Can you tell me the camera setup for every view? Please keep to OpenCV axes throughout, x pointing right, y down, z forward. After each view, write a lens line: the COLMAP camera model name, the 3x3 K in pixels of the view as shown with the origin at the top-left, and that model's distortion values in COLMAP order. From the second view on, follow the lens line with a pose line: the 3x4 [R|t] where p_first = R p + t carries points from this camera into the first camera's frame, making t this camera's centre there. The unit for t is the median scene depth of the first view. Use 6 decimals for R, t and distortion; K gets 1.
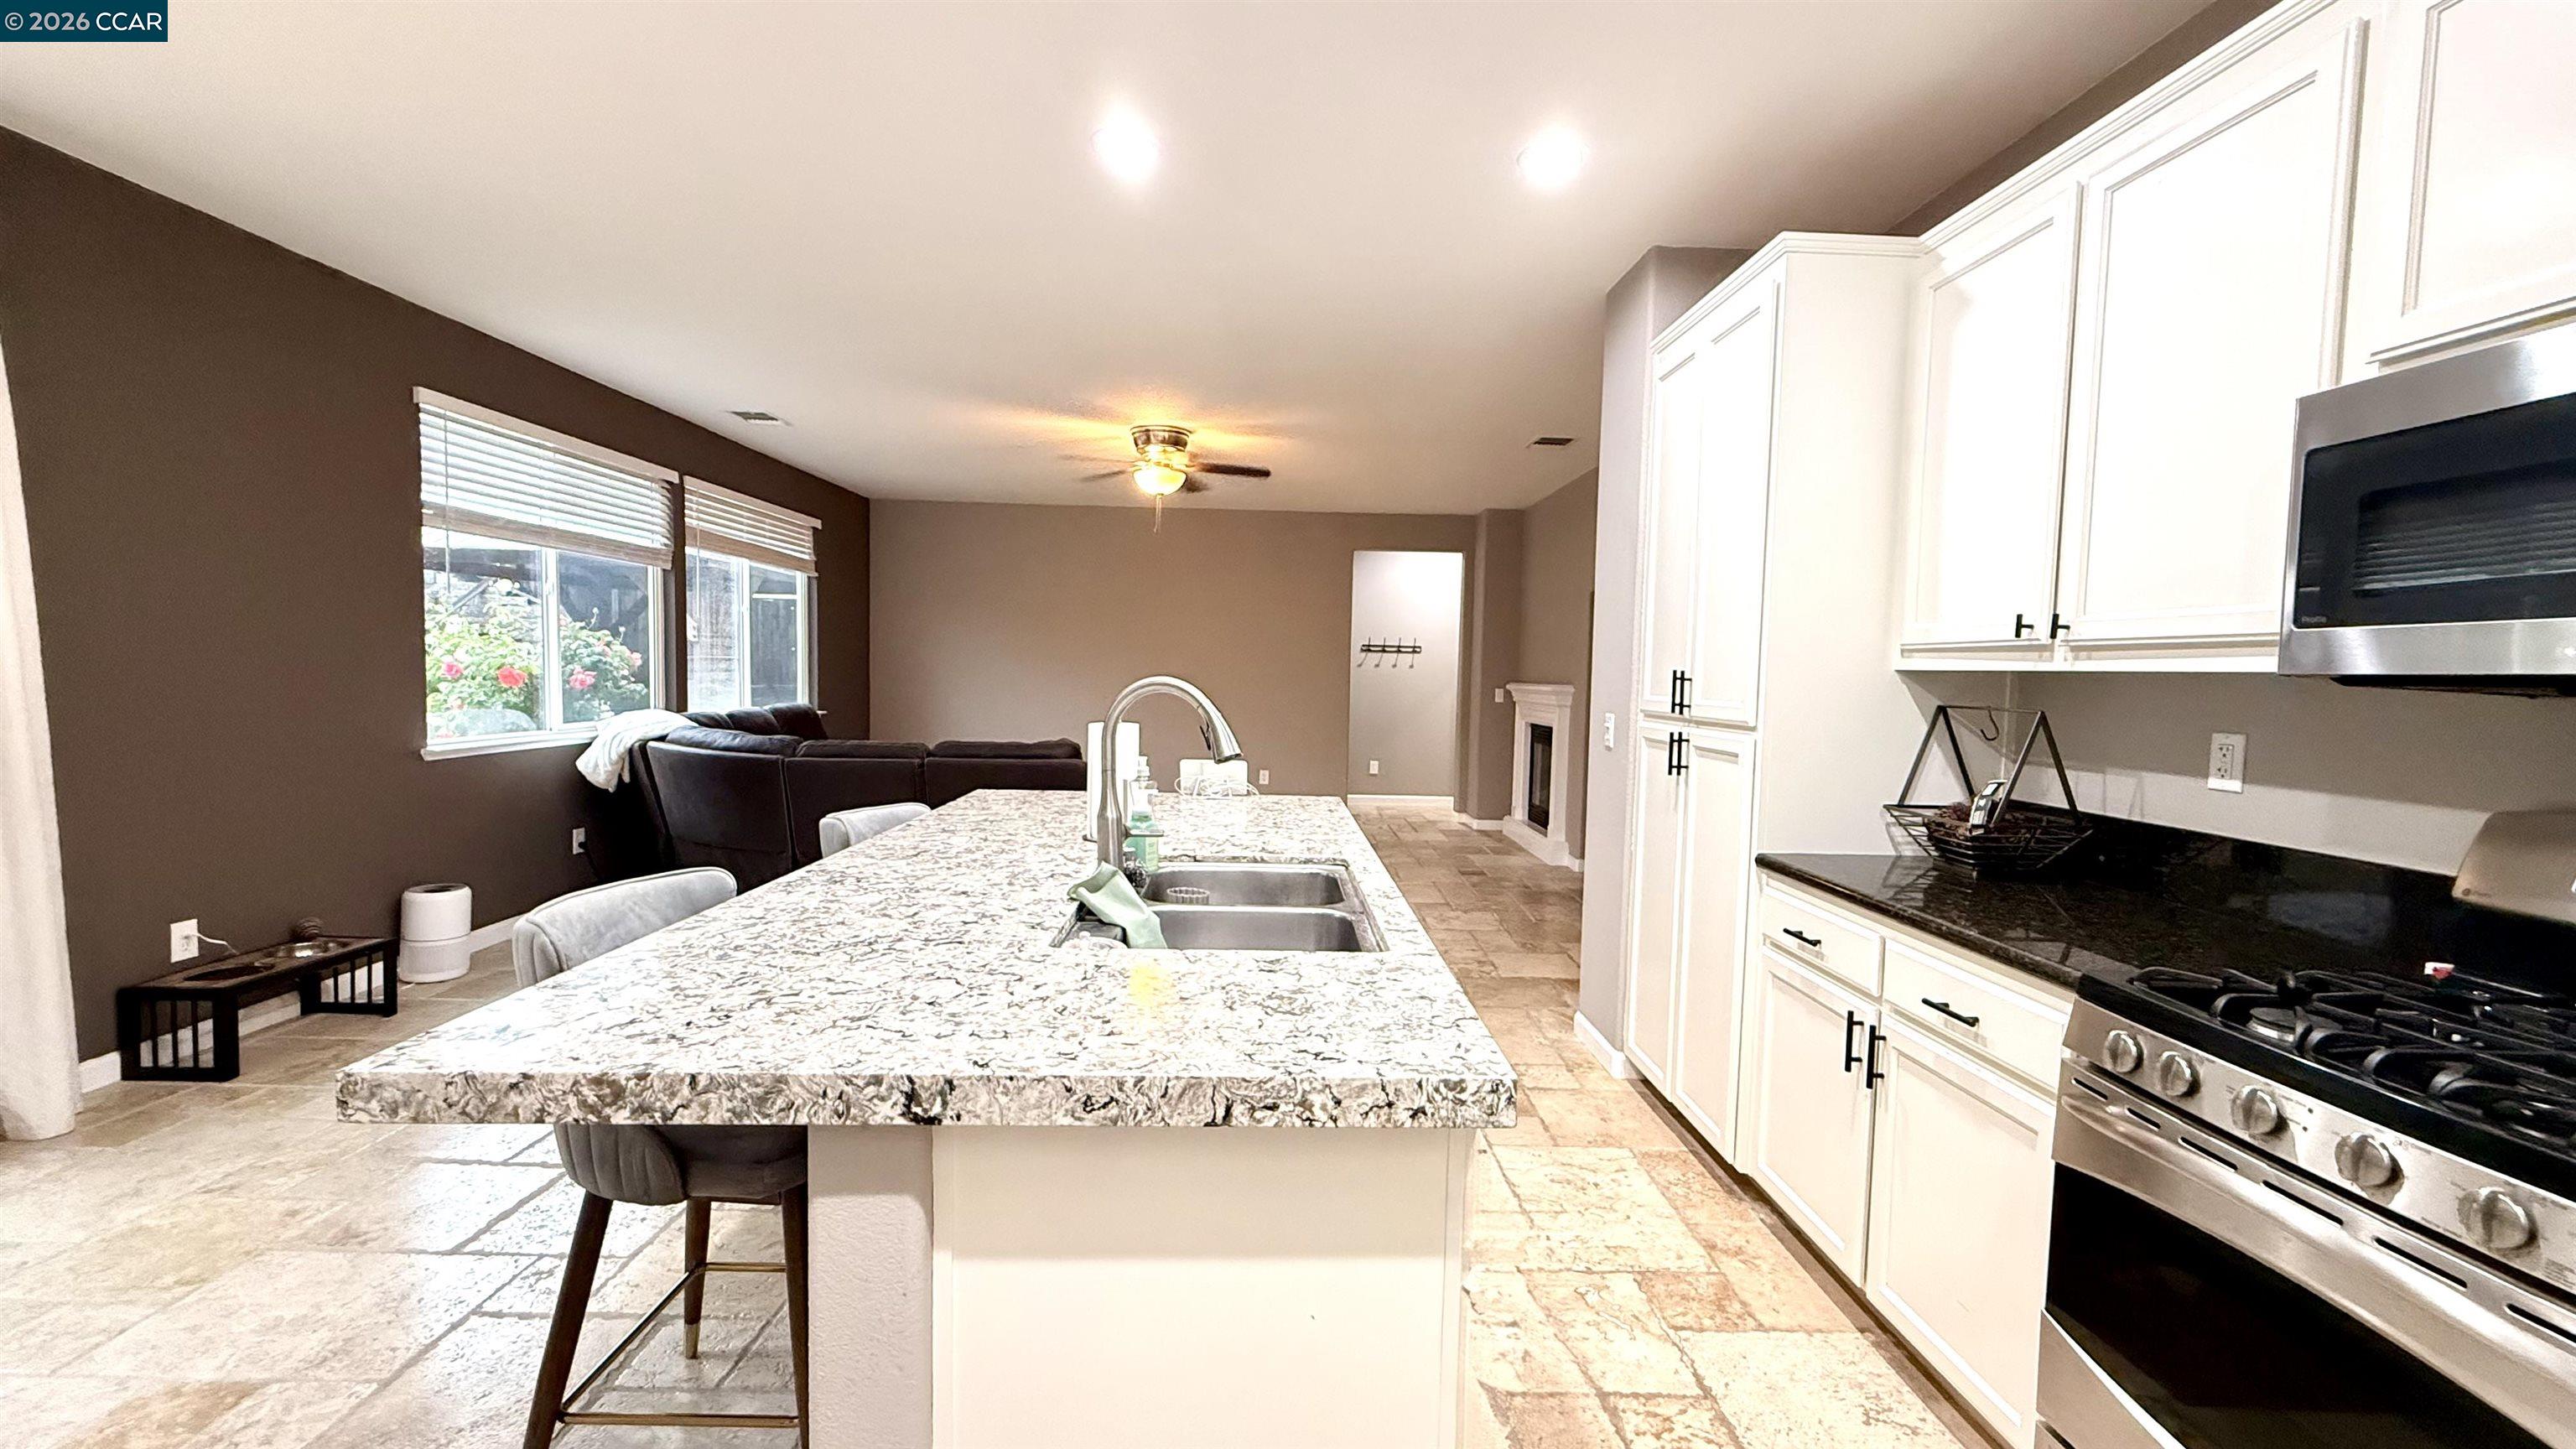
lens RADIAL K [[1021.1, 0, 1286.3], [0, 1021.1, 665.5], [0, 0, 1]] dist [0.000087, 0.000012]
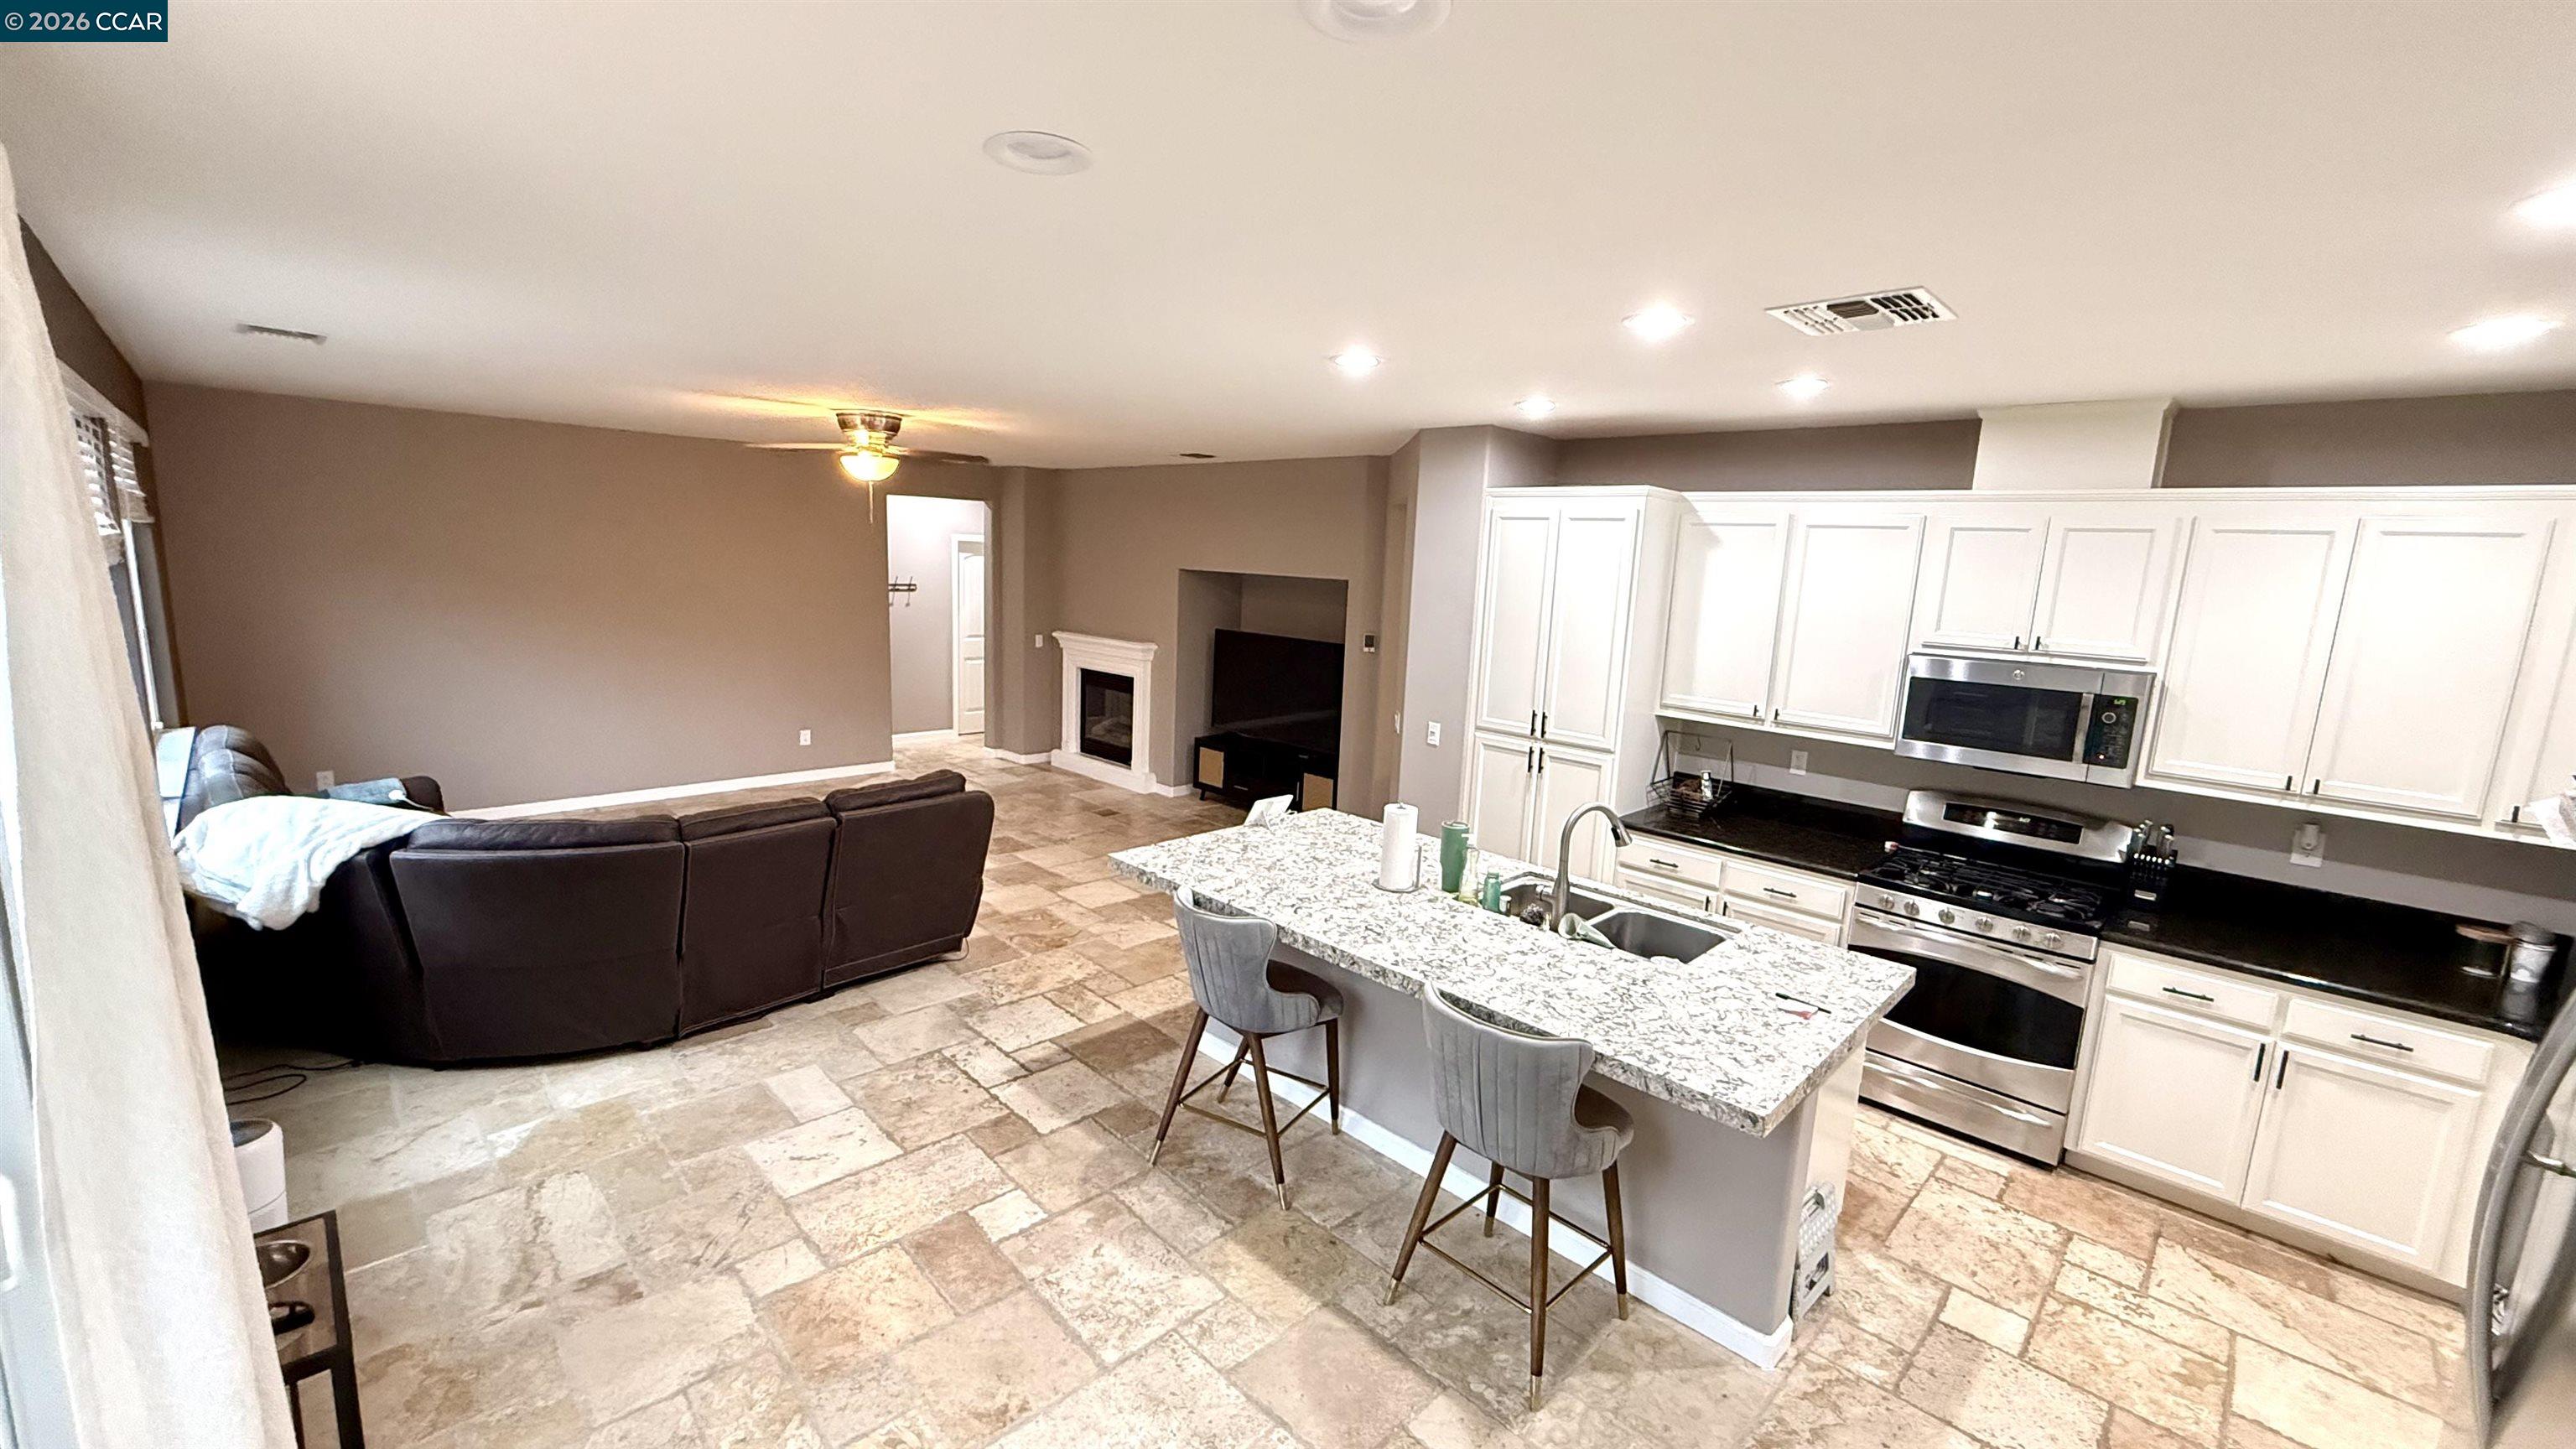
lens RADIAL K [[1018.0, 0, 1288.0], [0, 1018.0, 724.5], [0, 0, 1]] dist [0.000504, 0.000188]
pose [[0.720087, -0.109760, 0.685148, -1.079914], [-0.025993, 0.982450, 0.184706, -0.275761], [-0.693397, -0.150813, 0.704596, 0.089925]]
